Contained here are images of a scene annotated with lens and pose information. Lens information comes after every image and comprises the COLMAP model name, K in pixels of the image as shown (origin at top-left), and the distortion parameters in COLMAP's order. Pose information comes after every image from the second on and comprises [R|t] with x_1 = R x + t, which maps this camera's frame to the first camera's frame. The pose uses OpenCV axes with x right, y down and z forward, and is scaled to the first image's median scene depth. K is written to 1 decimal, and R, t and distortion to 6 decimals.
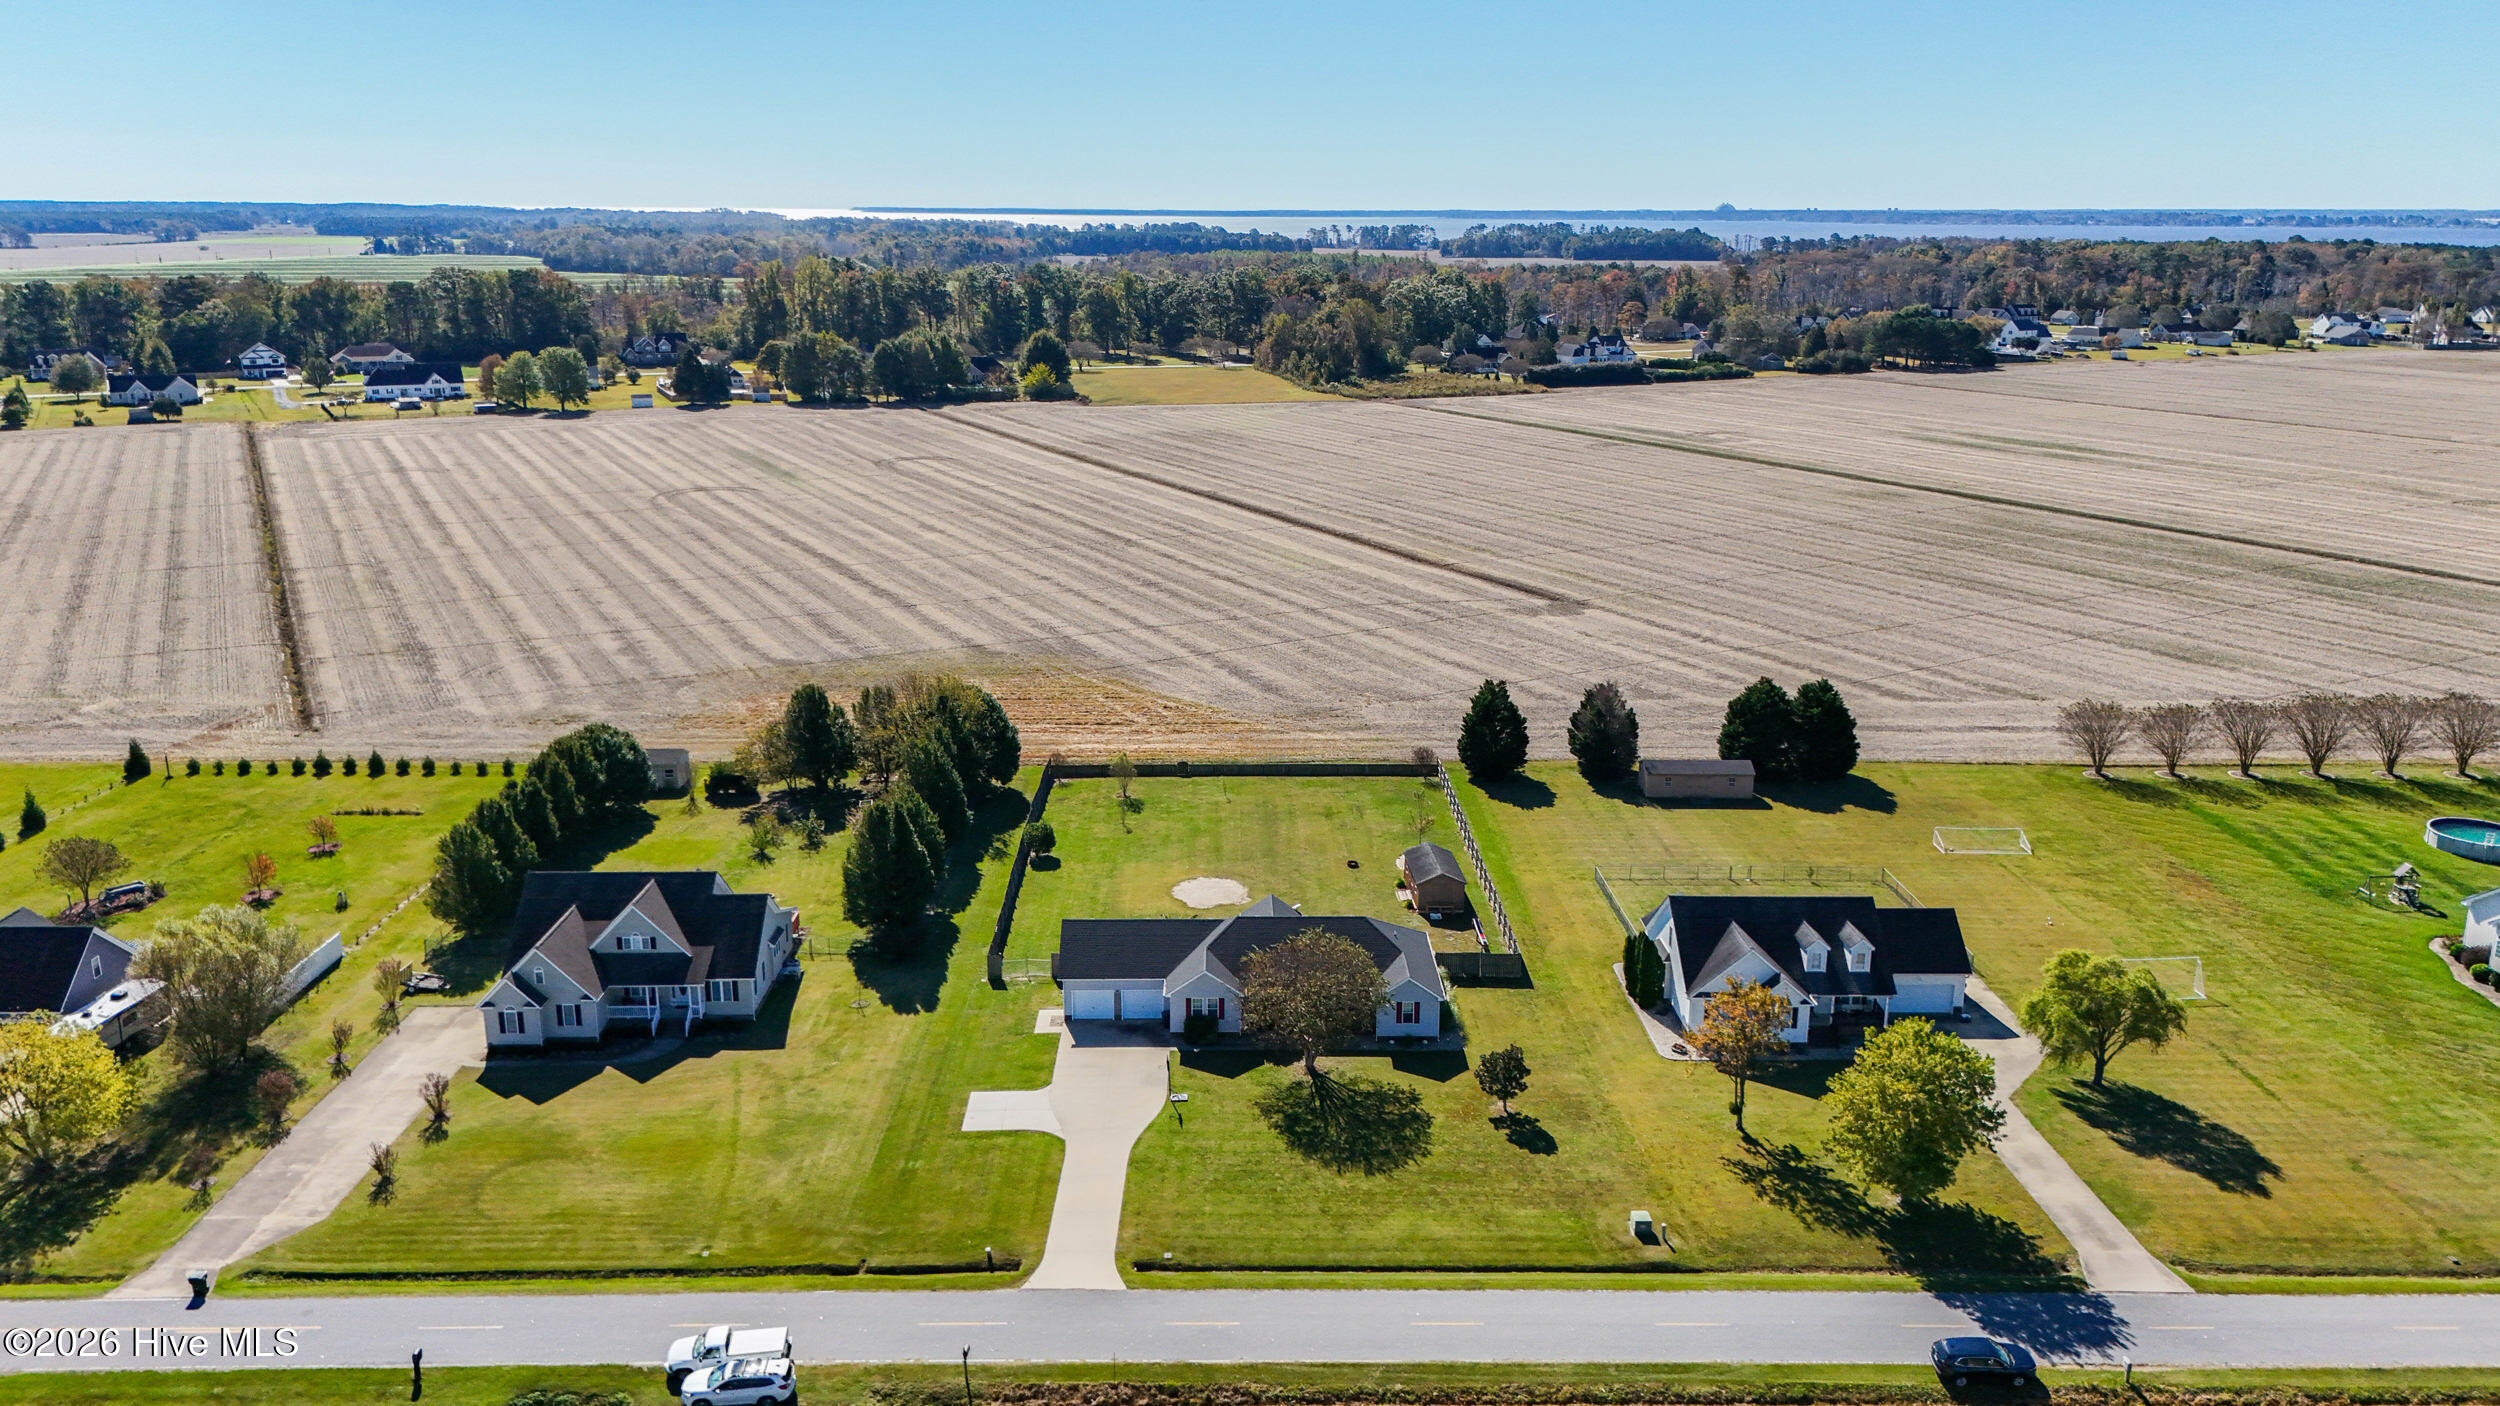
lens RADIAL K [[1815.1, 0, 1250.0], [0, 1815.1, 703.0], [0, 0, 1]] dist [0.079800, -0.097277]
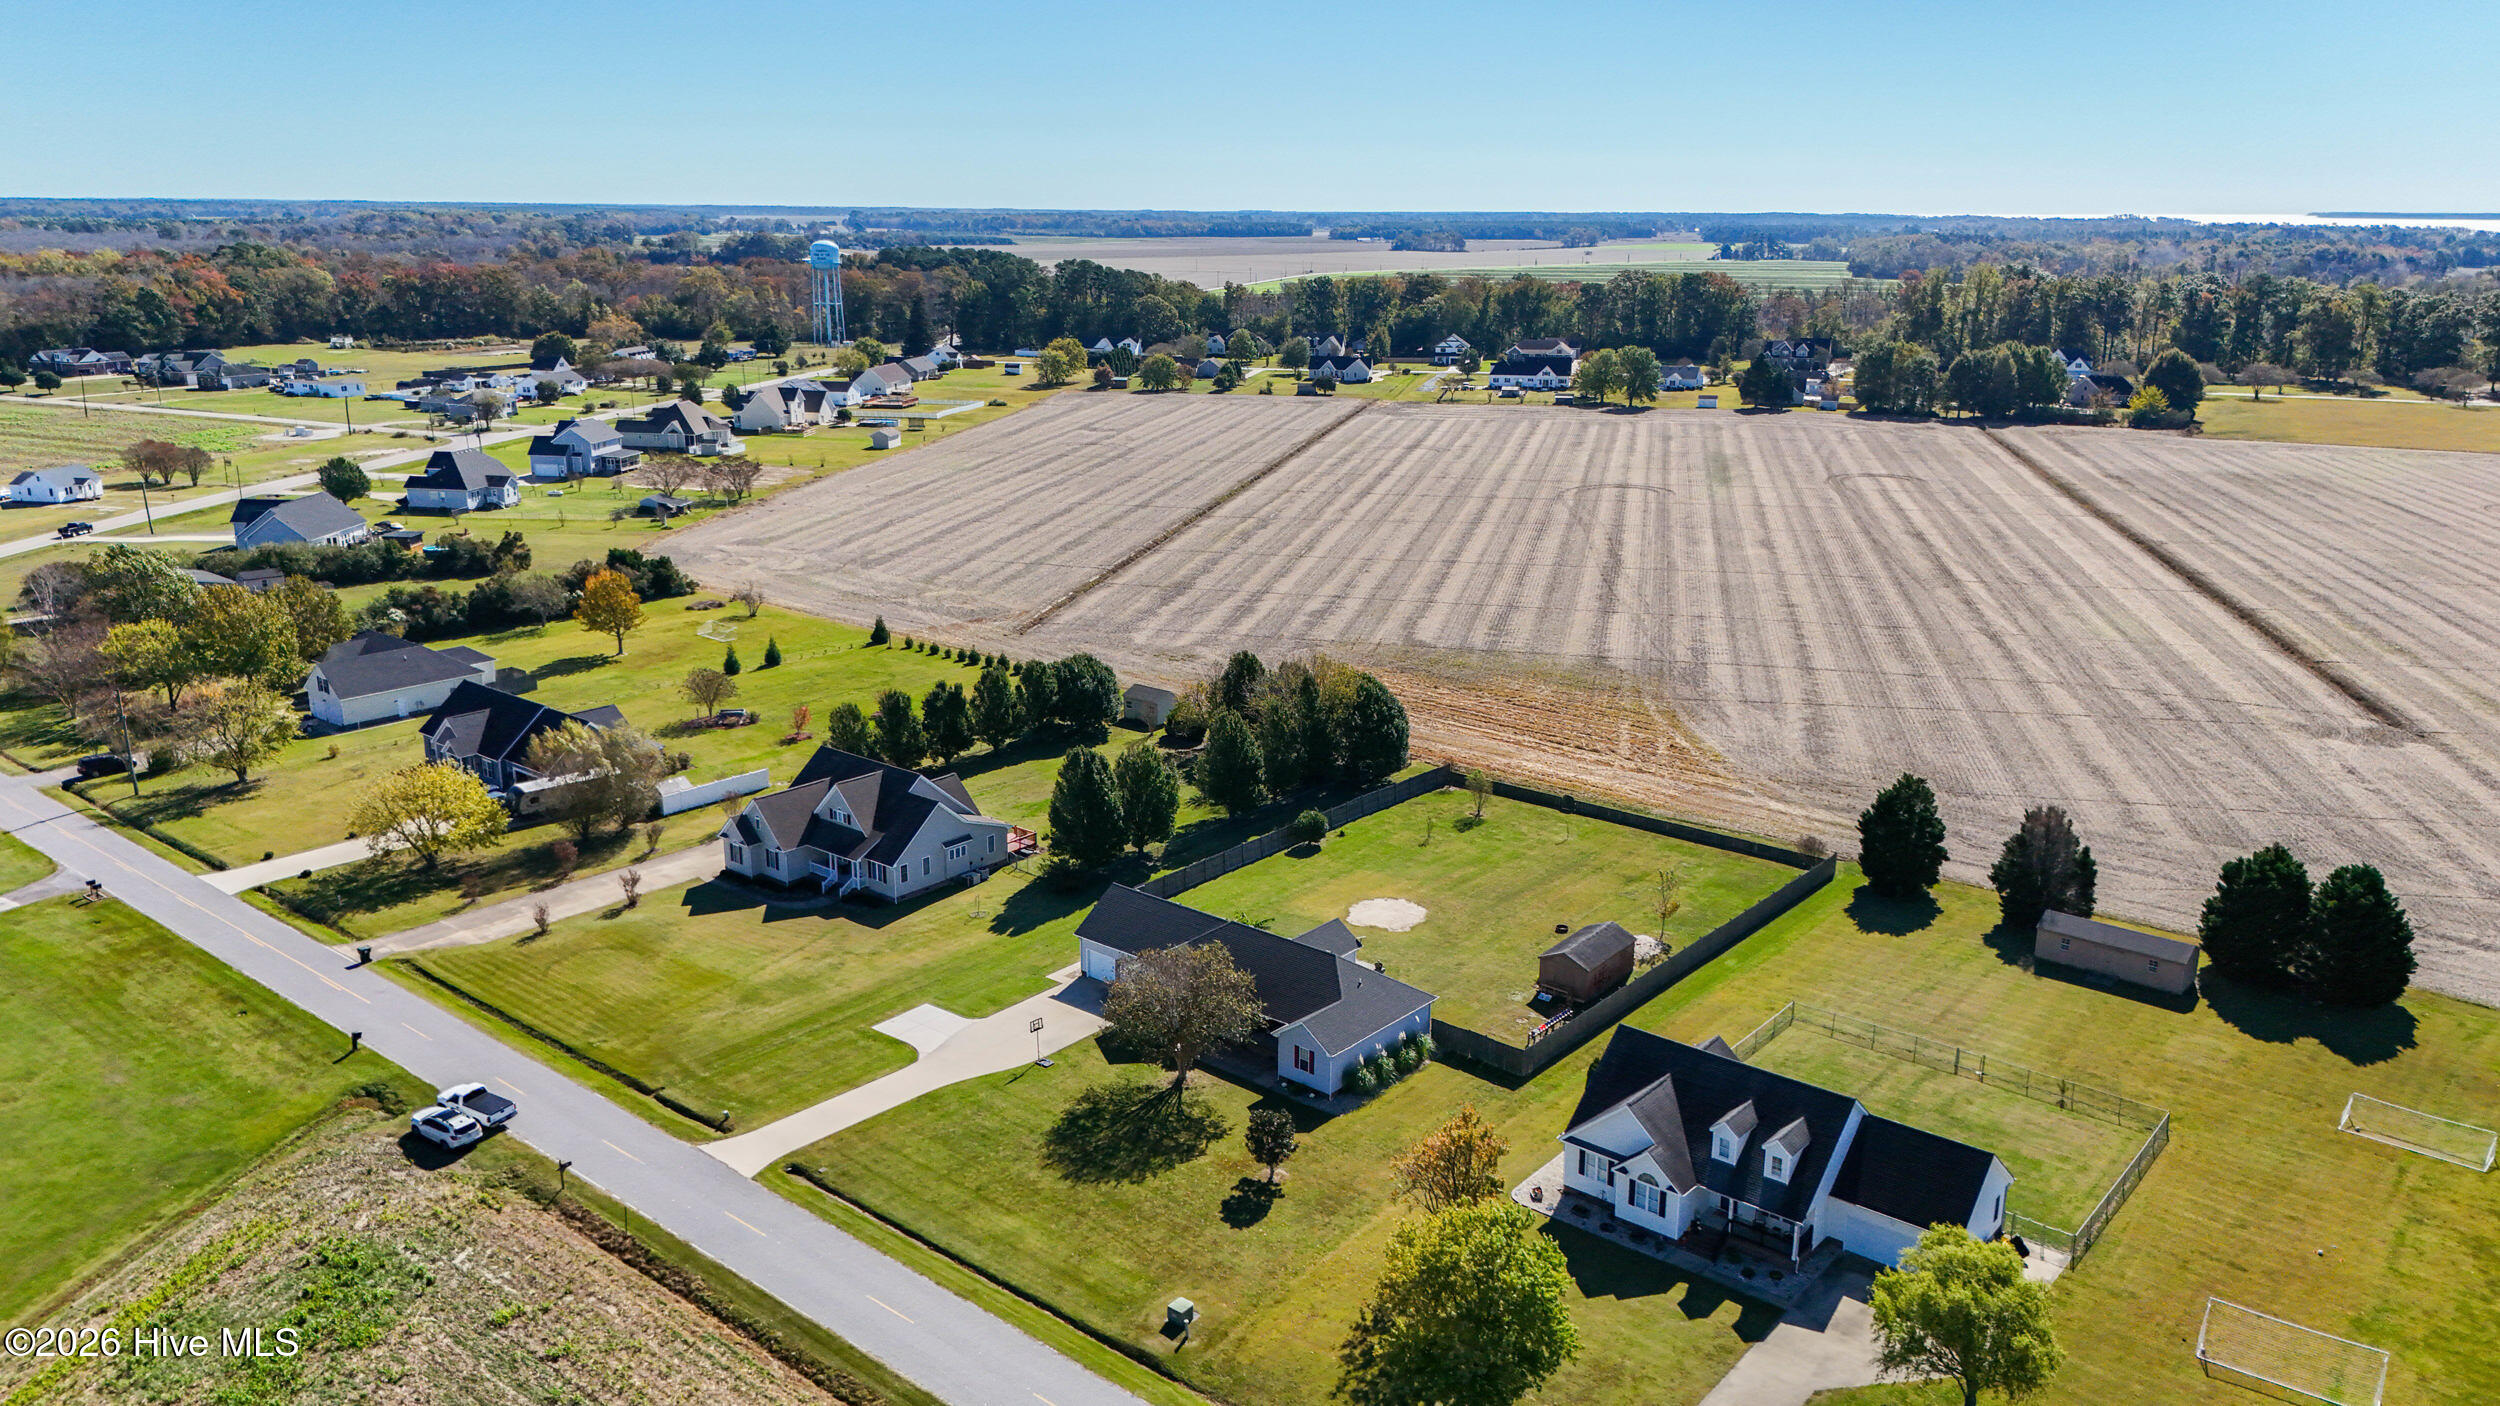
lens RADIAL K [[1815.1, 0, 1250.0], [0, 1815.1, 703.0], [0, 0, 1]] dist [0.079800, -0.097277]
pose [[0.756436, 0.170883, -0.631350, 0.427296], [-0.173244, 0.983138, 0.058531, -0.041537], [0.630707, 0.065103, 0.773286, 0.165716]]
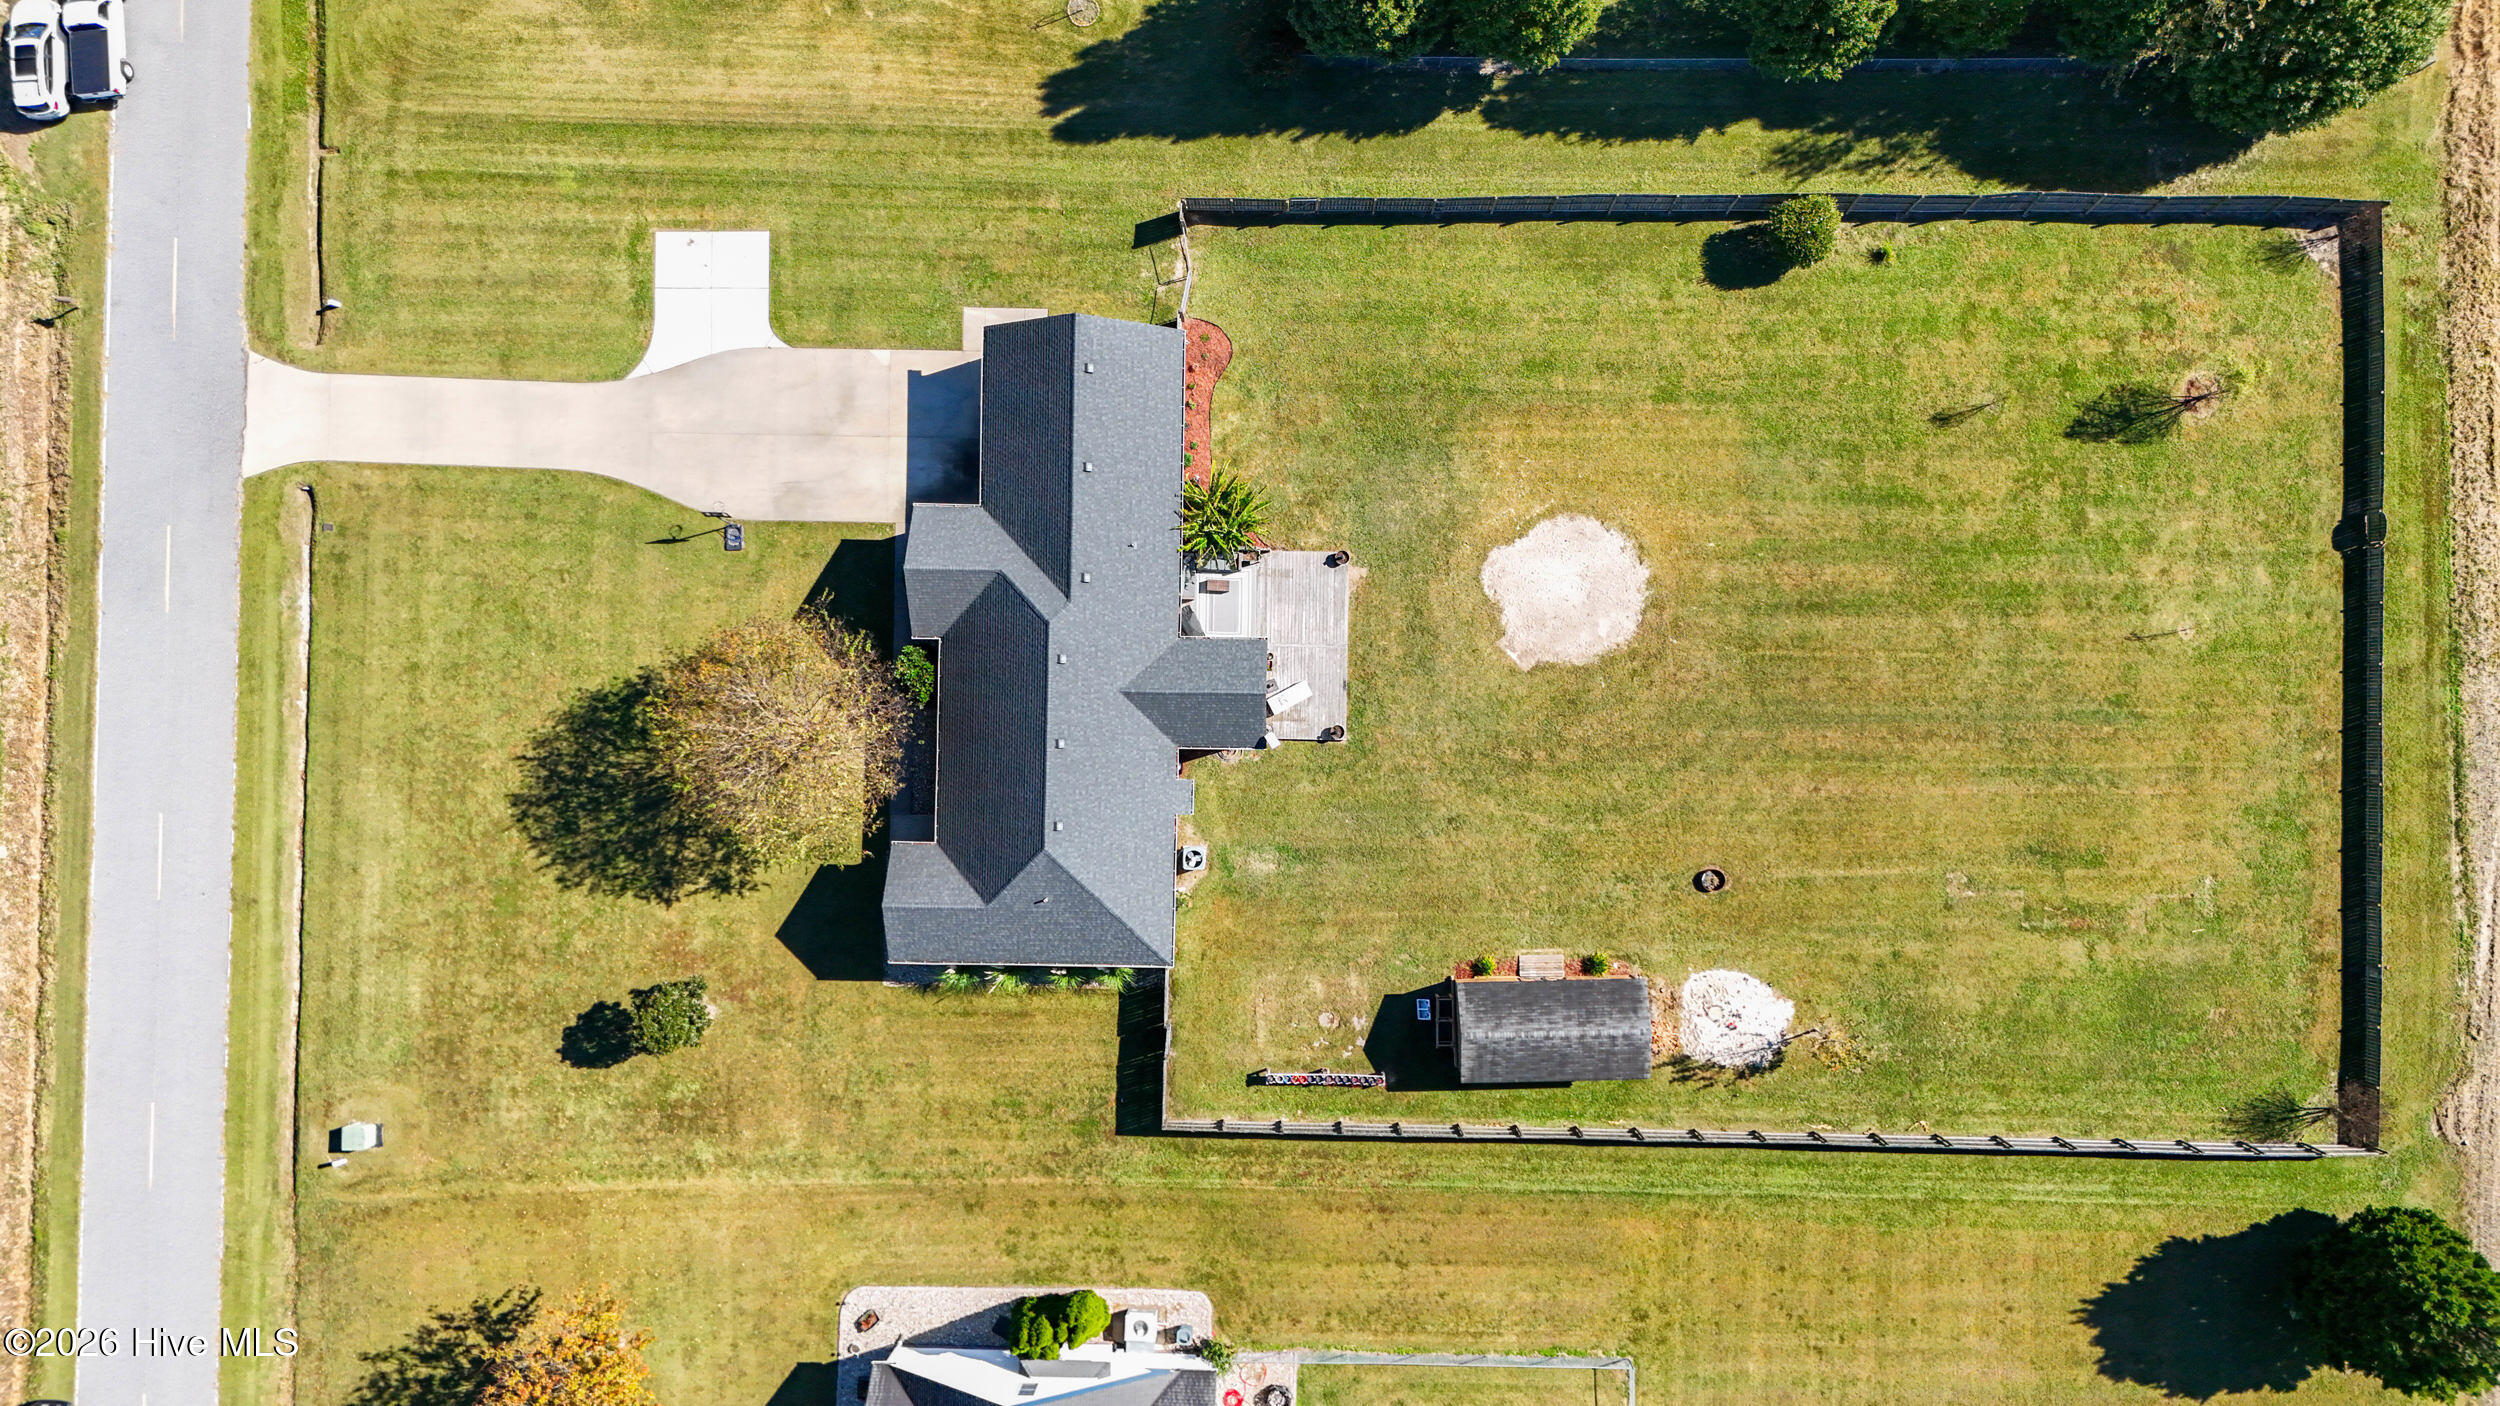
lens RADIAL K [[1815.1, 0, 1250.0], [0, 1815.1, 703.0], [0, 0, 1]] dist [0.079800, -0.097277]
pose [[-0.030810, 0.999229, -0.024335, 0.021213], [-0.240733, 0.016211, 0.970456, -0.313446], [0.970102, 0.035758, 0.240047, 0.655554]]
